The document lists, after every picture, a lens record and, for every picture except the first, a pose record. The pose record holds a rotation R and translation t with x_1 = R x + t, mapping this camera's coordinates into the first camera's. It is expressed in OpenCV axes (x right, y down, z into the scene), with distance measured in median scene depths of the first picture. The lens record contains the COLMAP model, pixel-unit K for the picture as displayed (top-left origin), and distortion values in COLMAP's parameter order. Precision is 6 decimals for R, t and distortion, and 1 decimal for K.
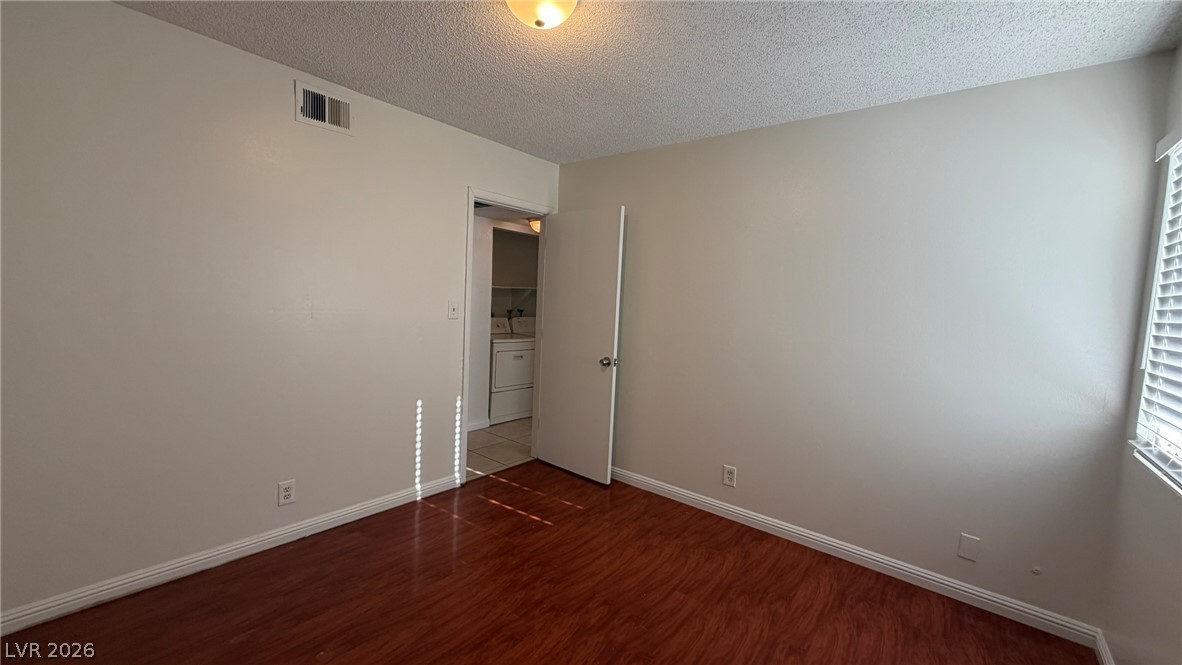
lens RADIAL K [[468.9, 0, 591.0], [0, 468.9, 332.5], [0, 0, 1]] dist [0.000499, 0.000060]
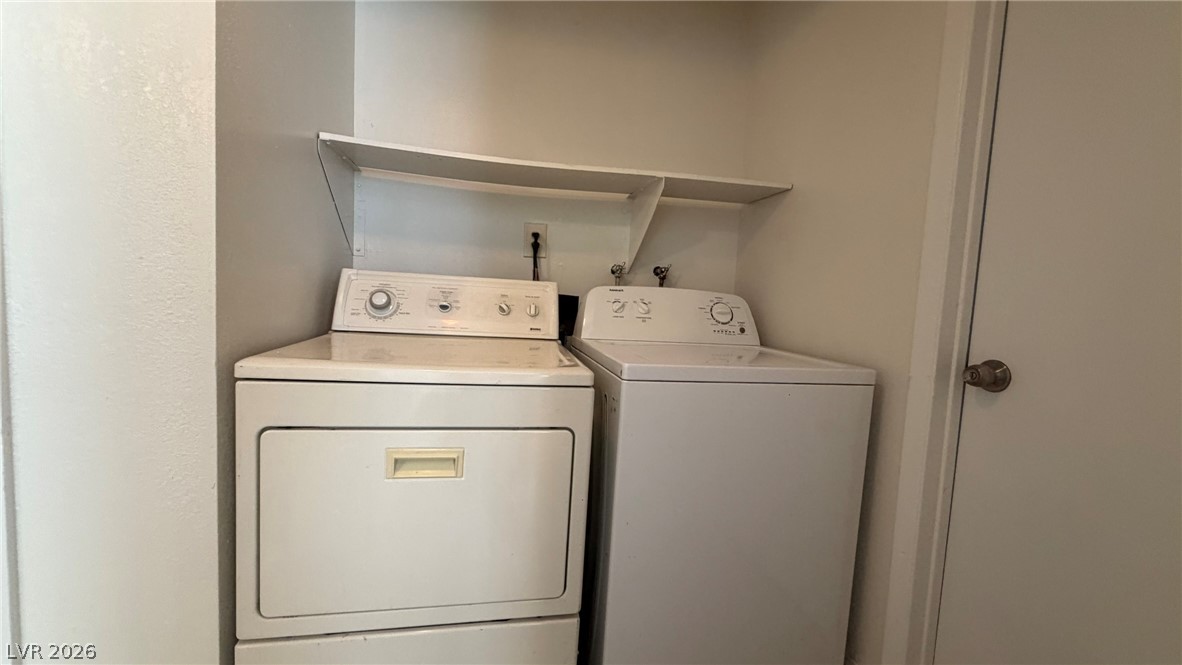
lens RADIAL K [[468.9, 0, 591.0], [0, 468.9, 332.5], [0, 0, 1]] dist [0.000499, 0.000060]
pose [[0.764136, 0.043344, -0.643598, 0.015439], [-0.060412, 0.998163, -0.004505, -0.003391], [0.642220, 0.042324, 0.765351, 0.905299]]
